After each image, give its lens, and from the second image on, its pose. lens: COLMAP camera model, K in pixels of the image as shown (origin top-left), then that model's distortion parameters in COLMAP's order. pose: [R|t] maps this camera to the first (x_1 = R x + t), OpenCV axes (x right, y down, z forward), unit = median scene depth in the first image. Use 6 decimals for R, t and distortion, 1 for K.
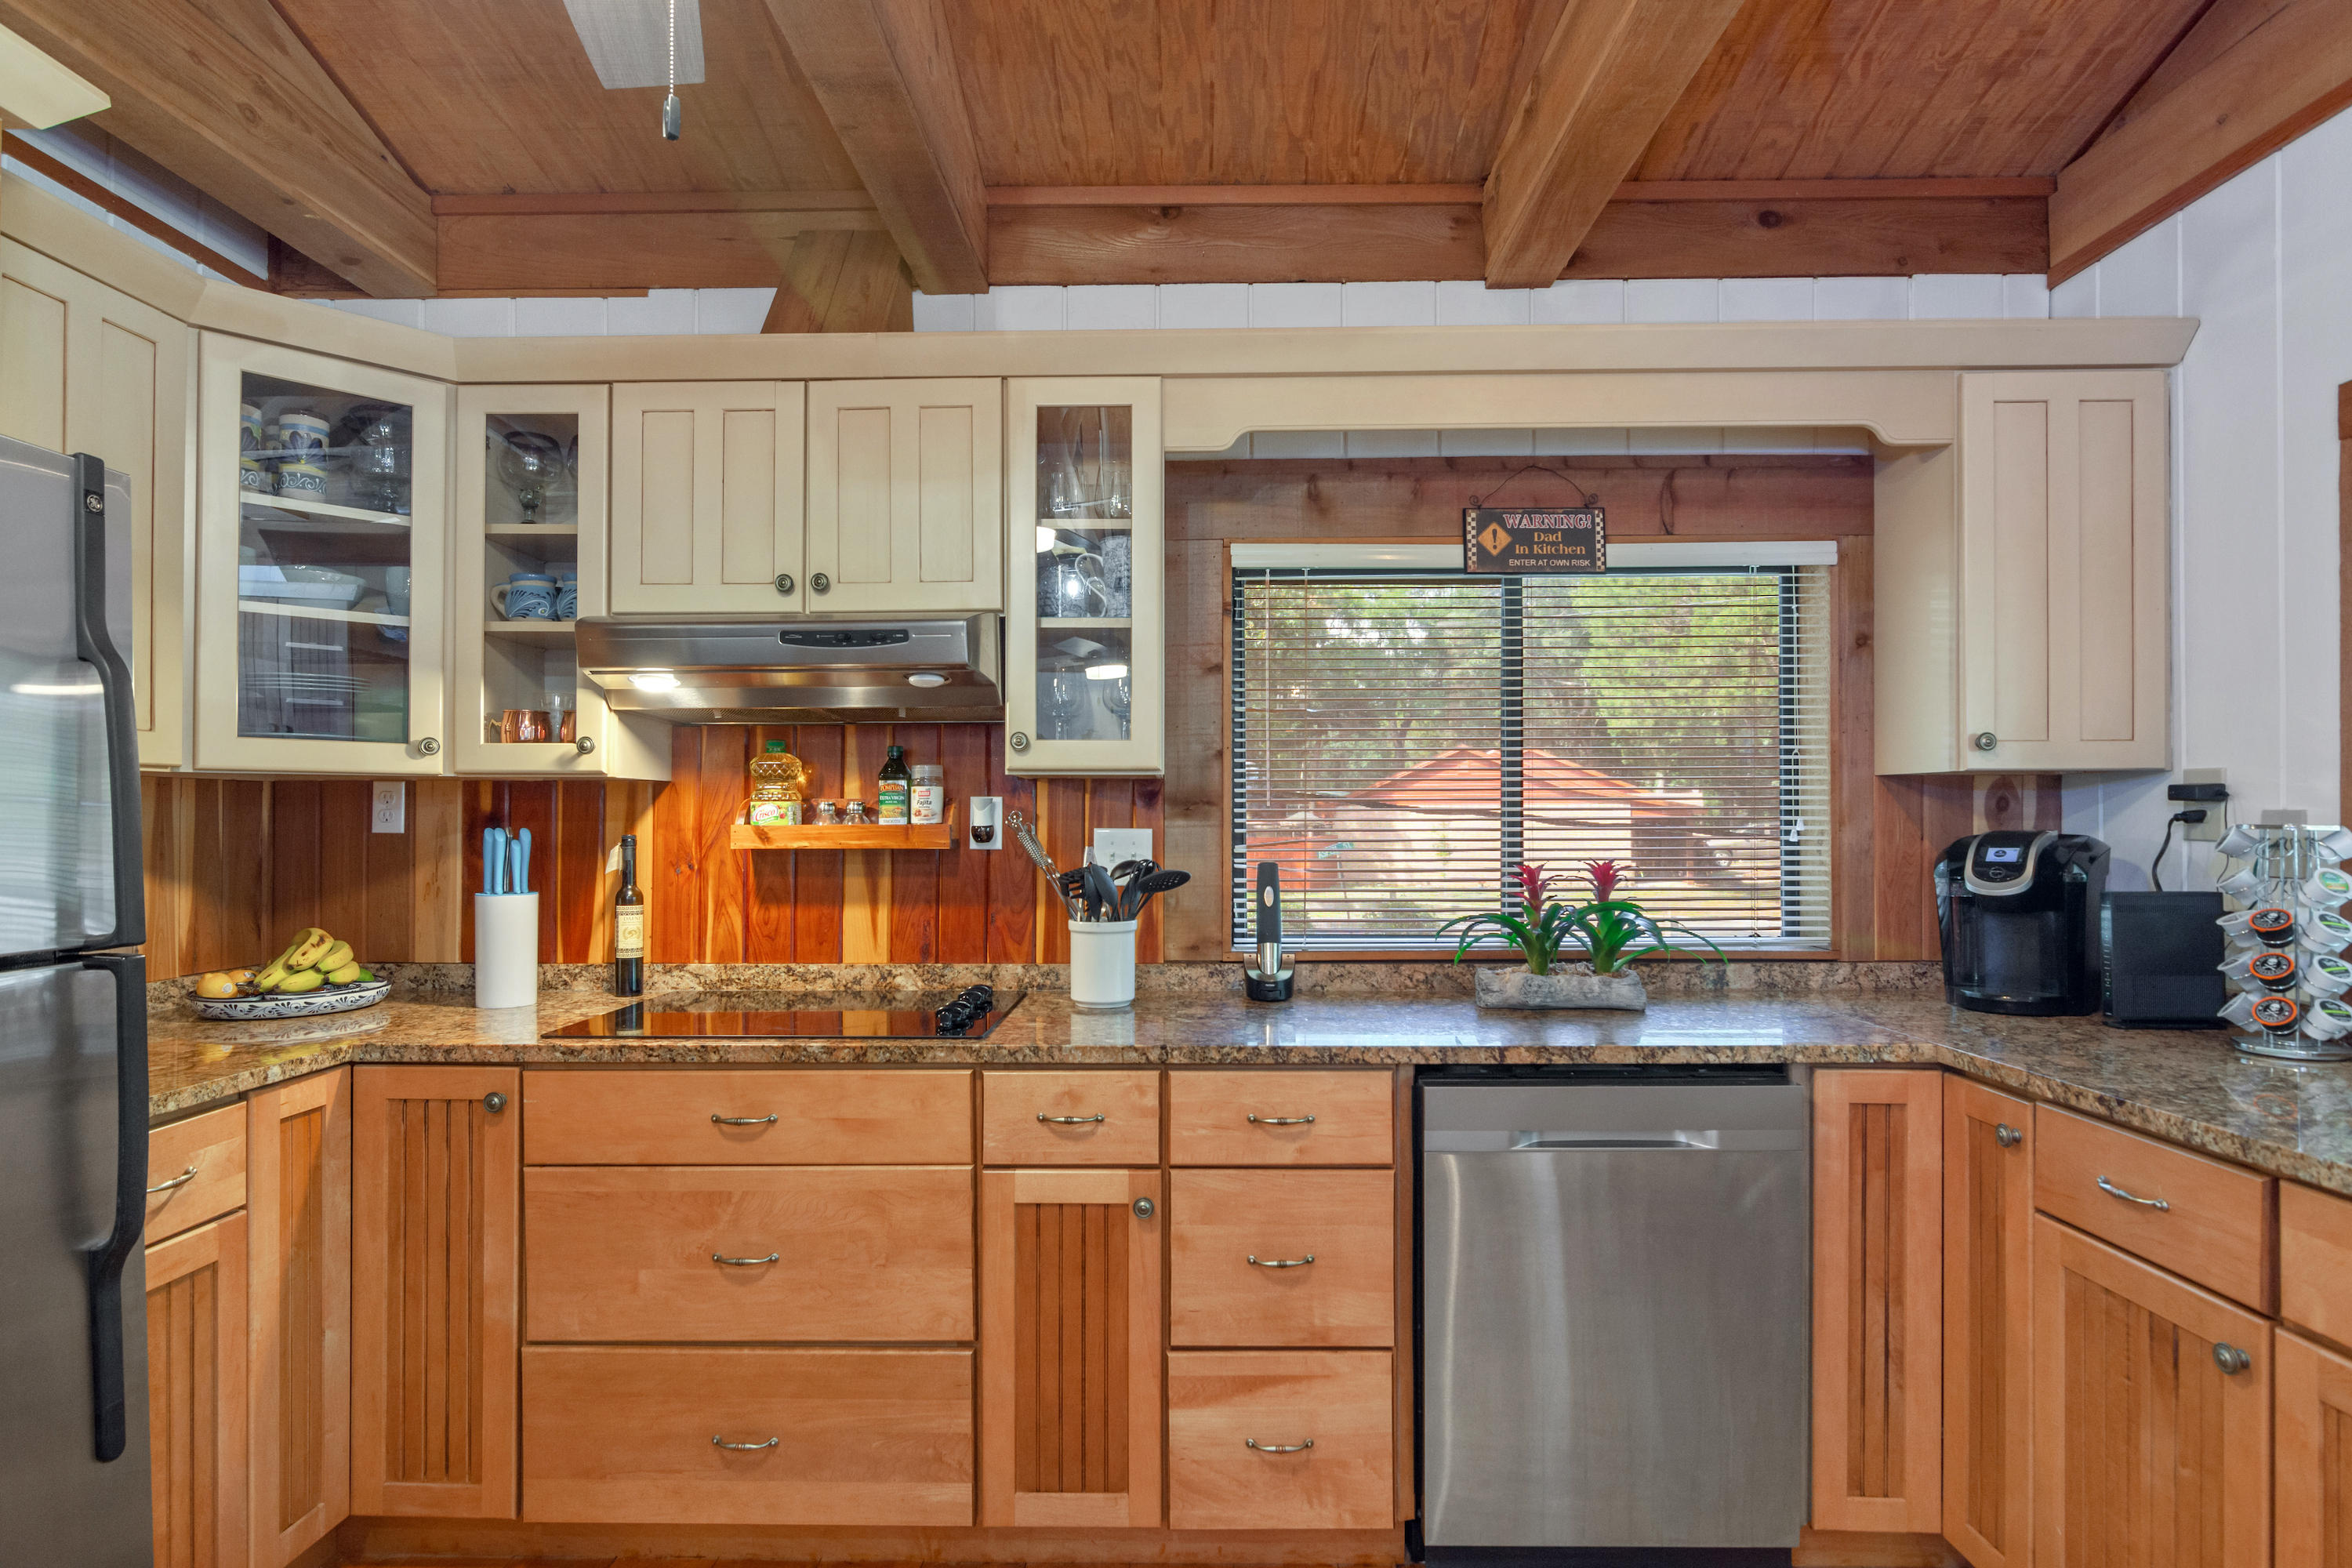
lens RADIAL K [[1191.5, 0, 1173.7], [0, 1191.5, 805.5], [0, 0, 1]] dist [-0.006076, 0.000543]
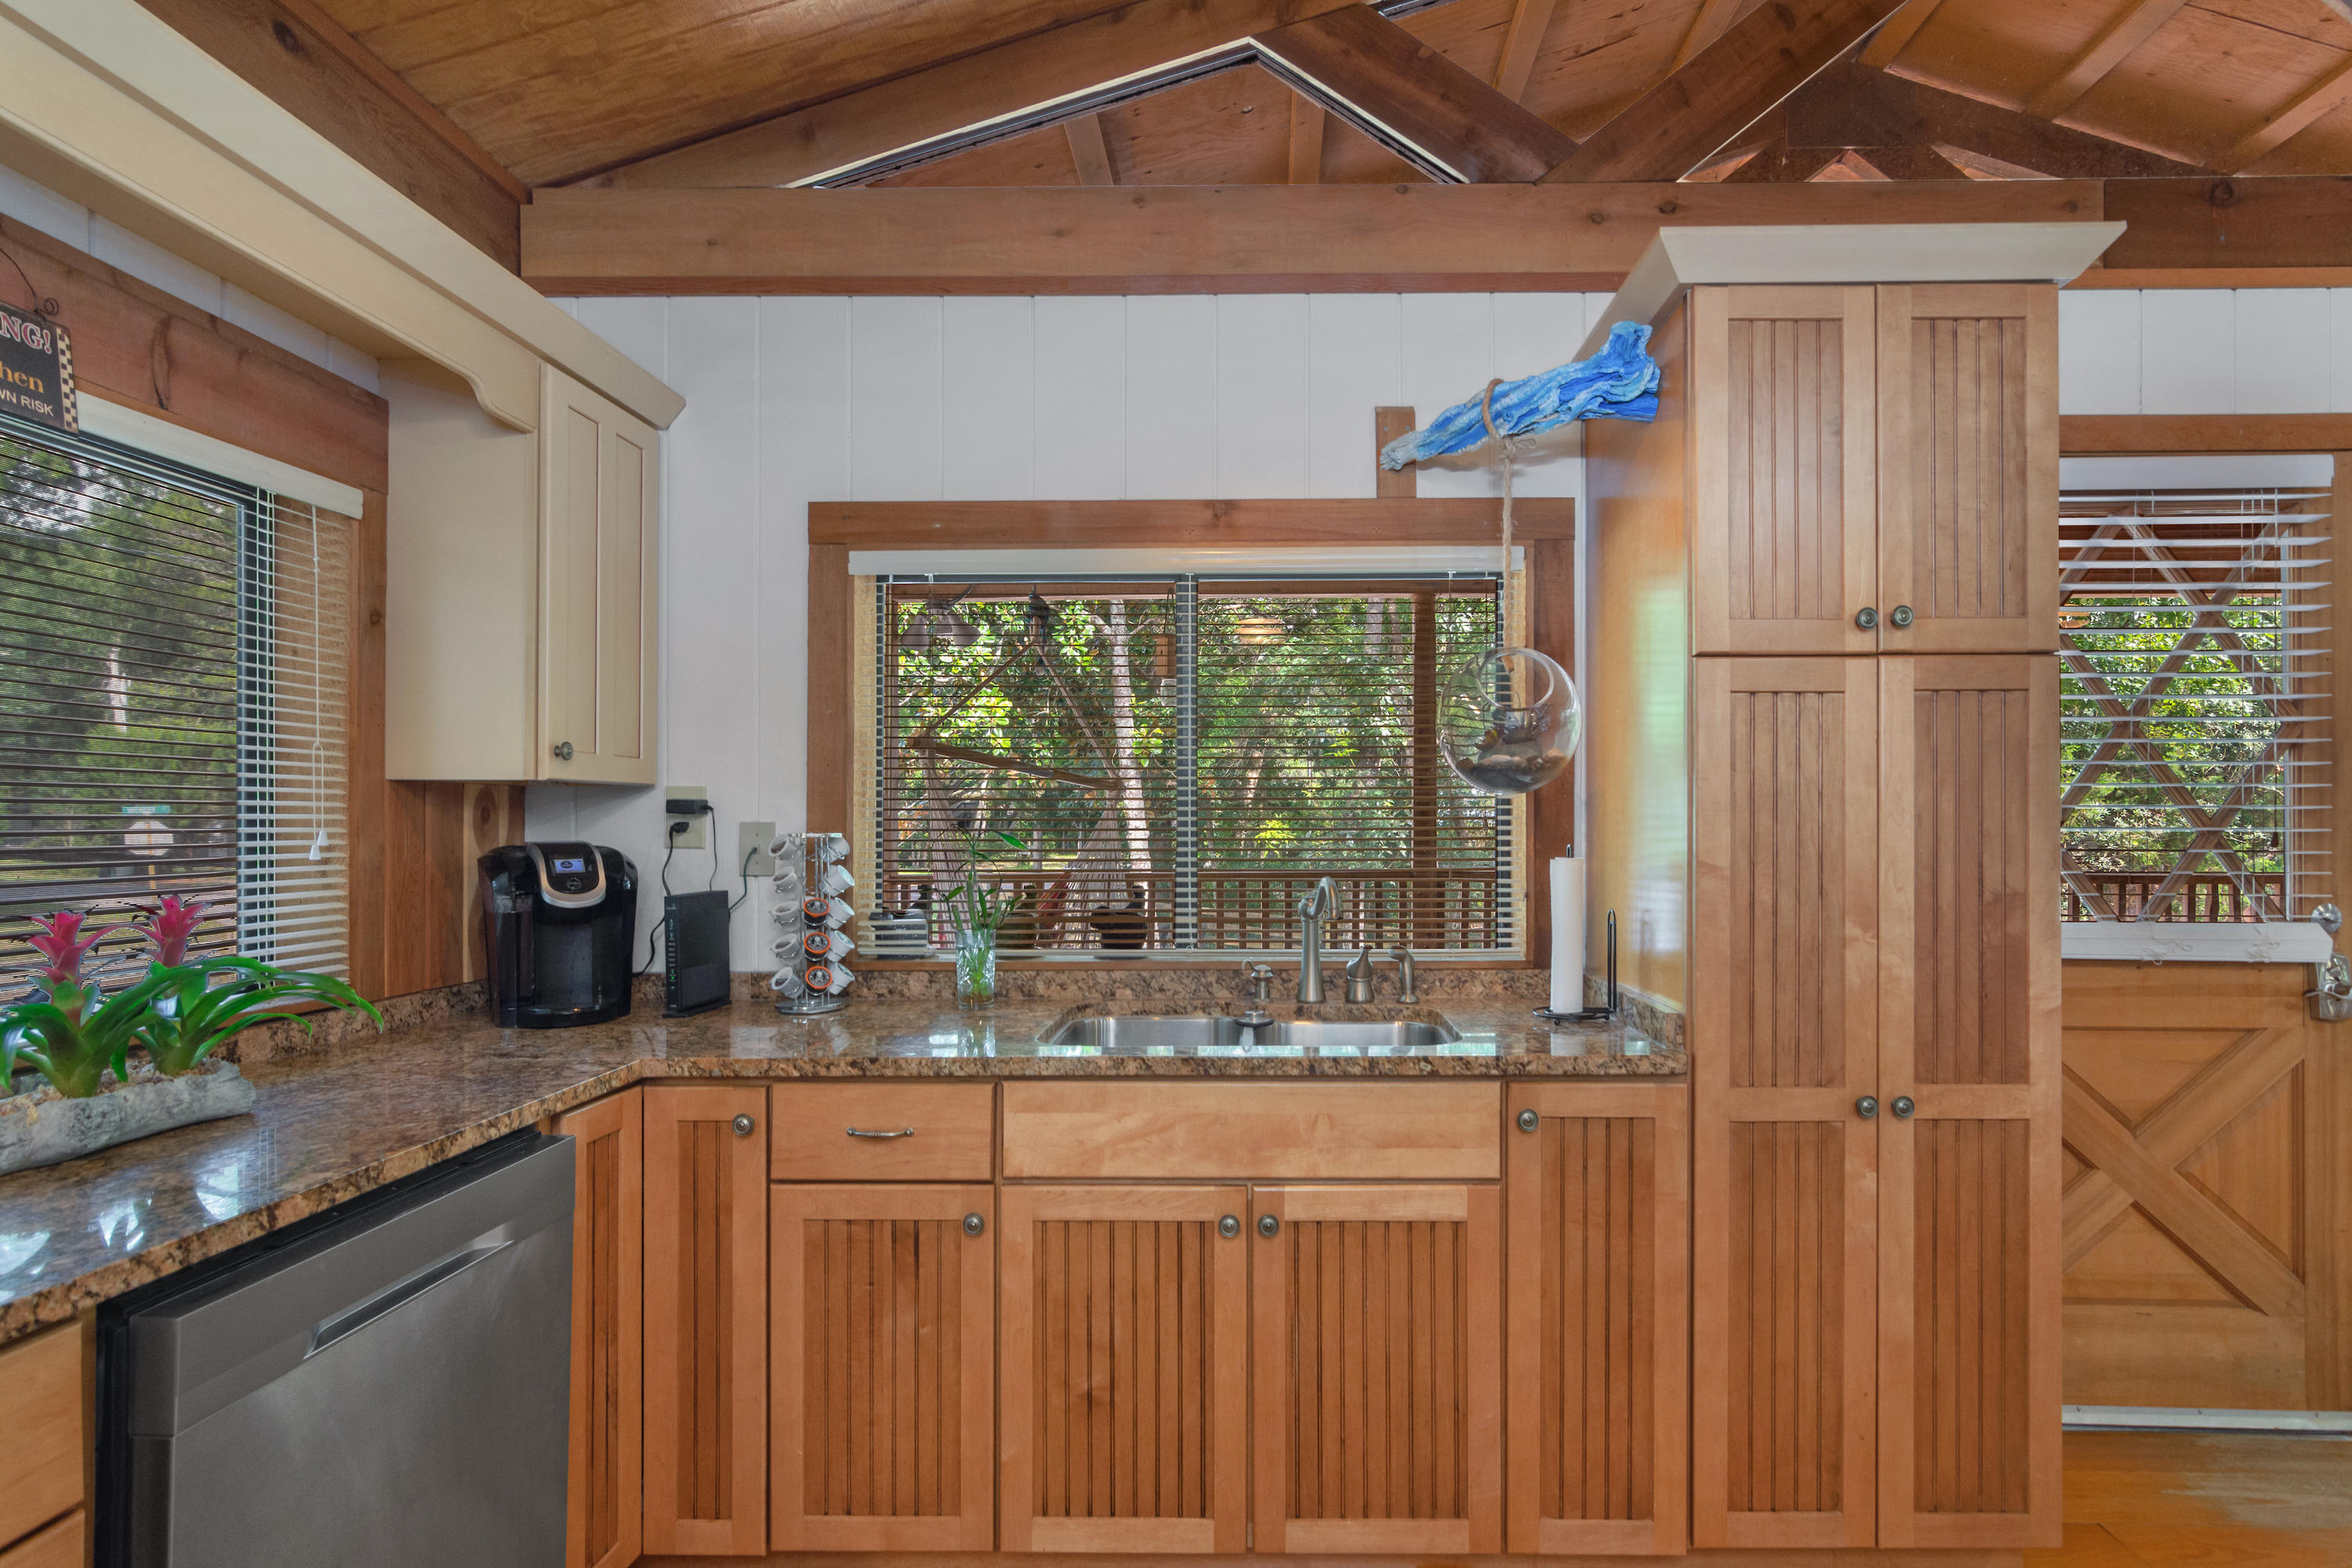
lens RADIAL K [[1187.9, 0, 1255.7], [0, 1187.9, 824.3], [0, 0, 1]] dist [0.002018, 0.000849]
pose [[-0.001599, -0.000596, 0.999999, -0.288928], [-0.004159, 0.999991, 0.000589, 0.003816], [-0.999990, -0.004158, -0.001602, 0.420973]]
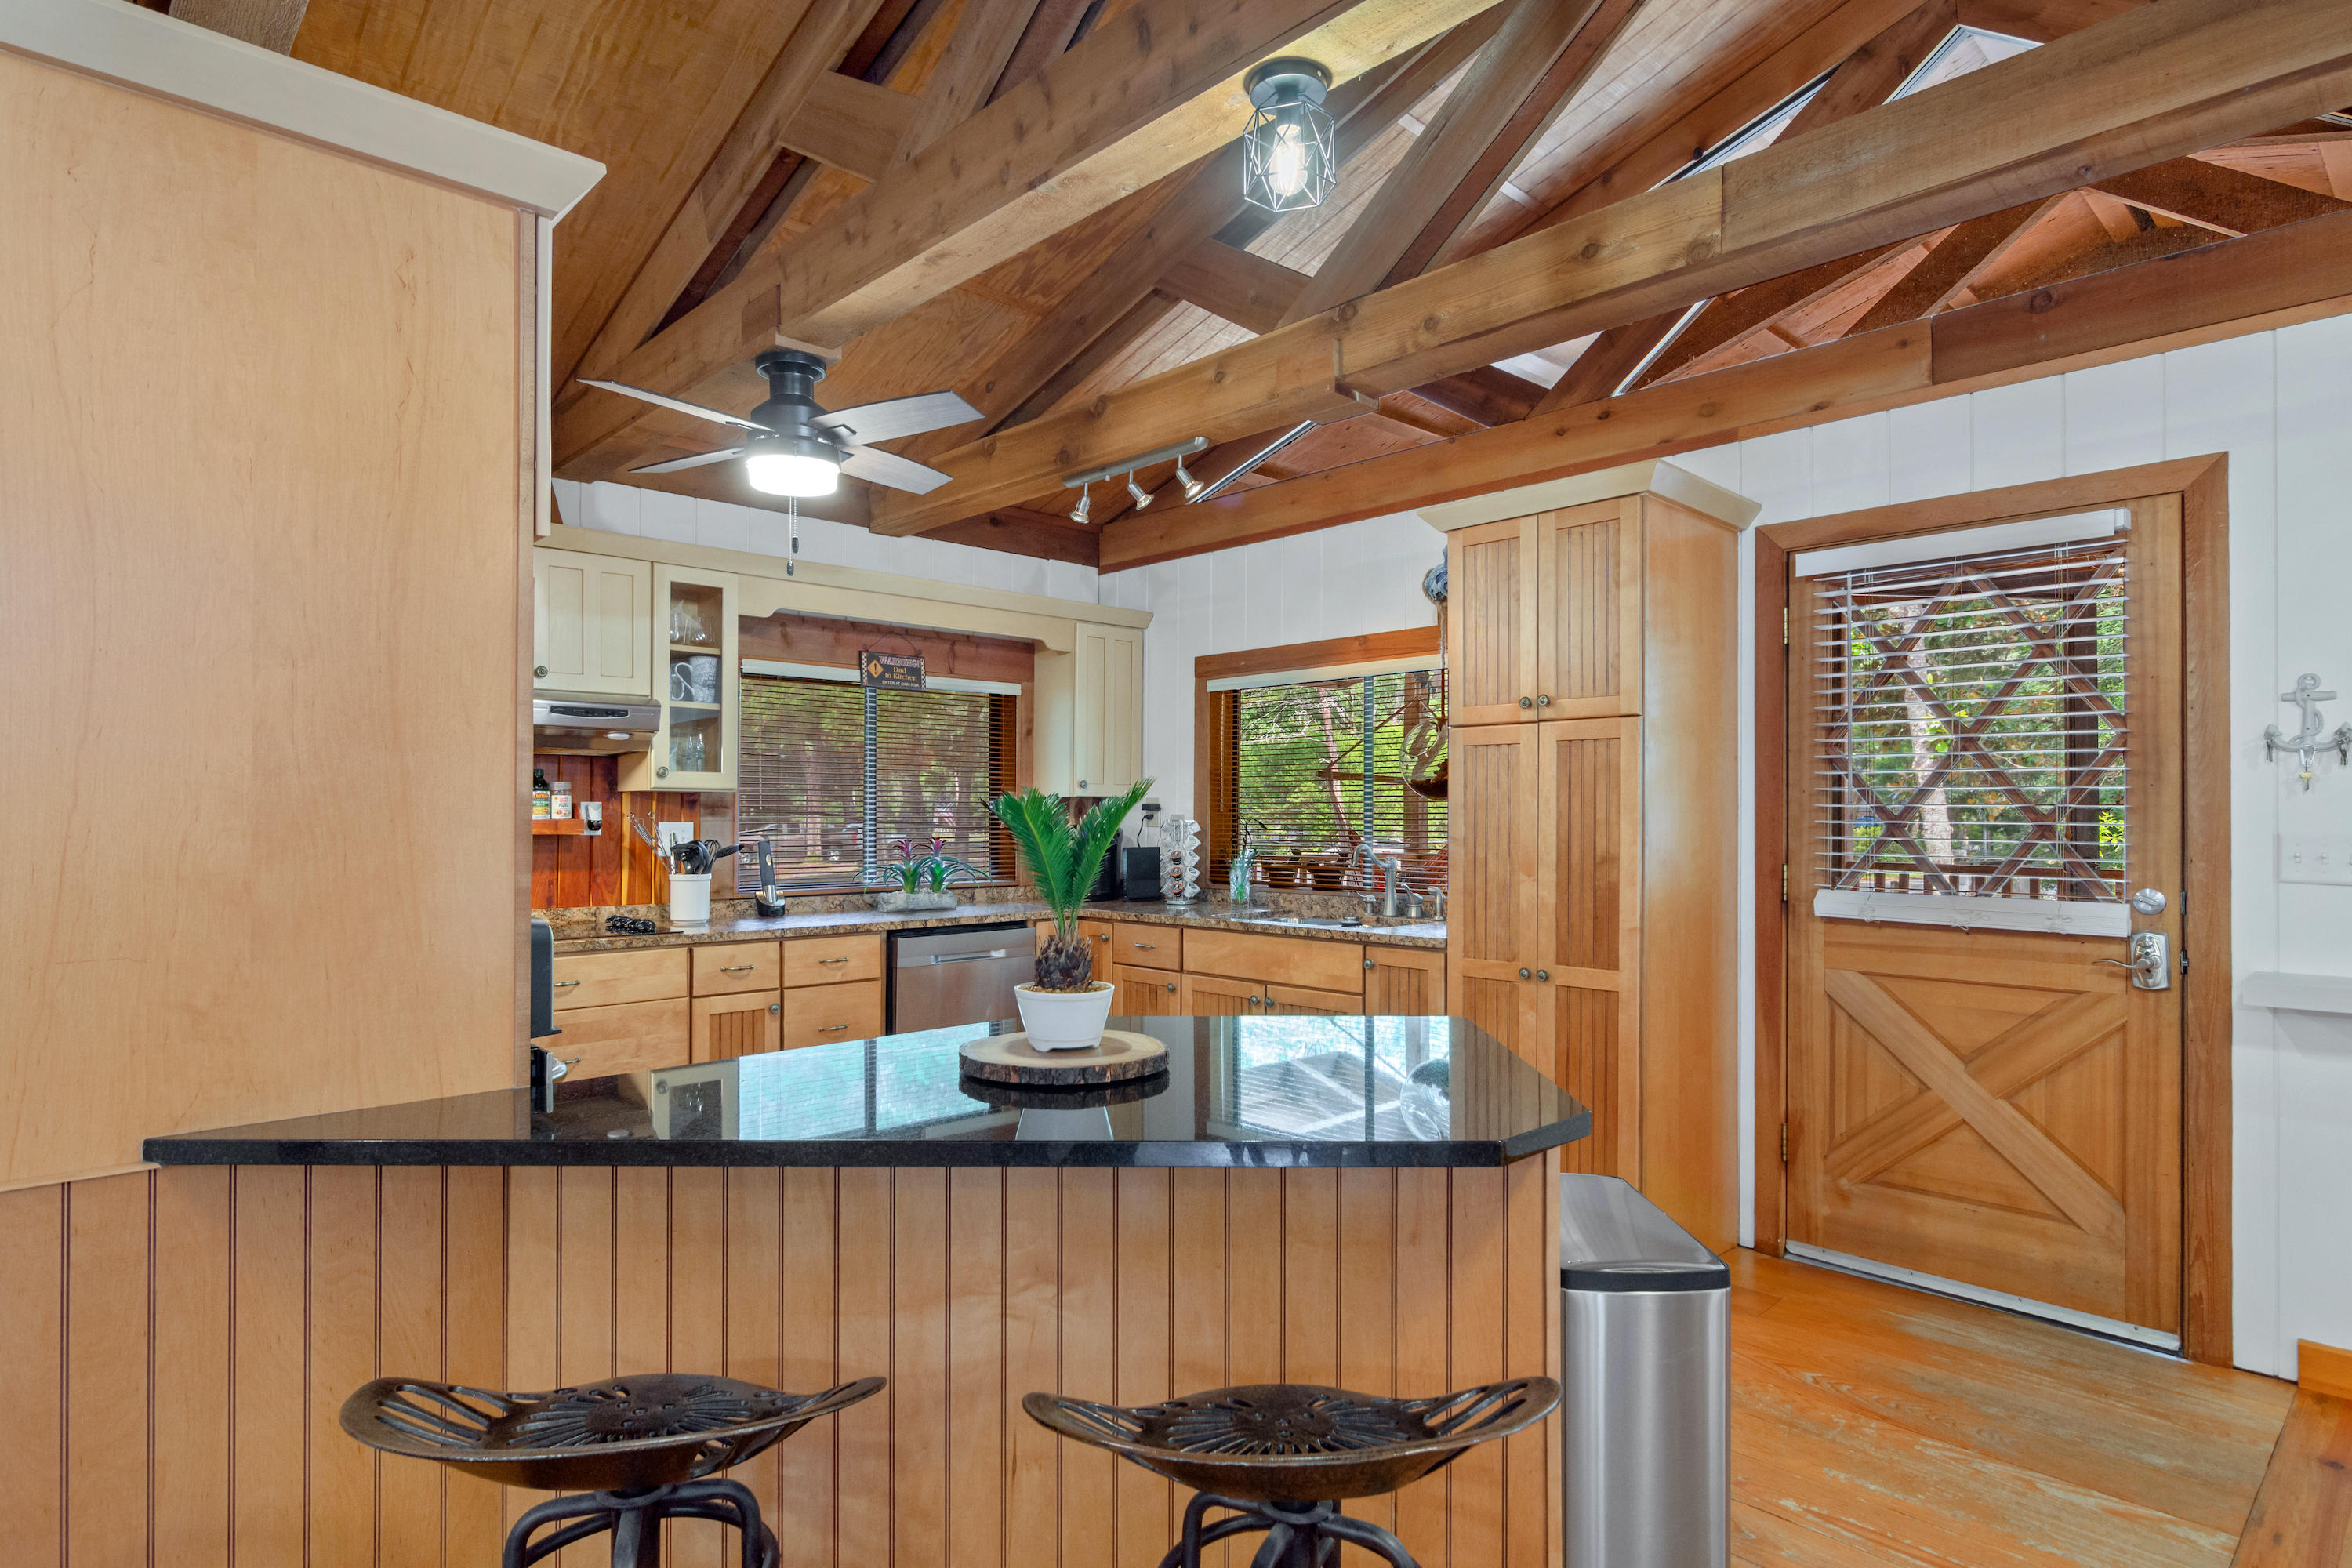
lens RADIAL K [[1274.1, 0, 1181.0], [0, 1274.1, 813.1], [0, 0, 1]] dist [-0.020074, 0.020628]
pose [[0.706764, 0.004235, 0.707437, -0.909078], [-0.007284, 0.999973, 0.001290, -0.001217], [-0.707412, -0.006065, 0.706776, -0.860374]]
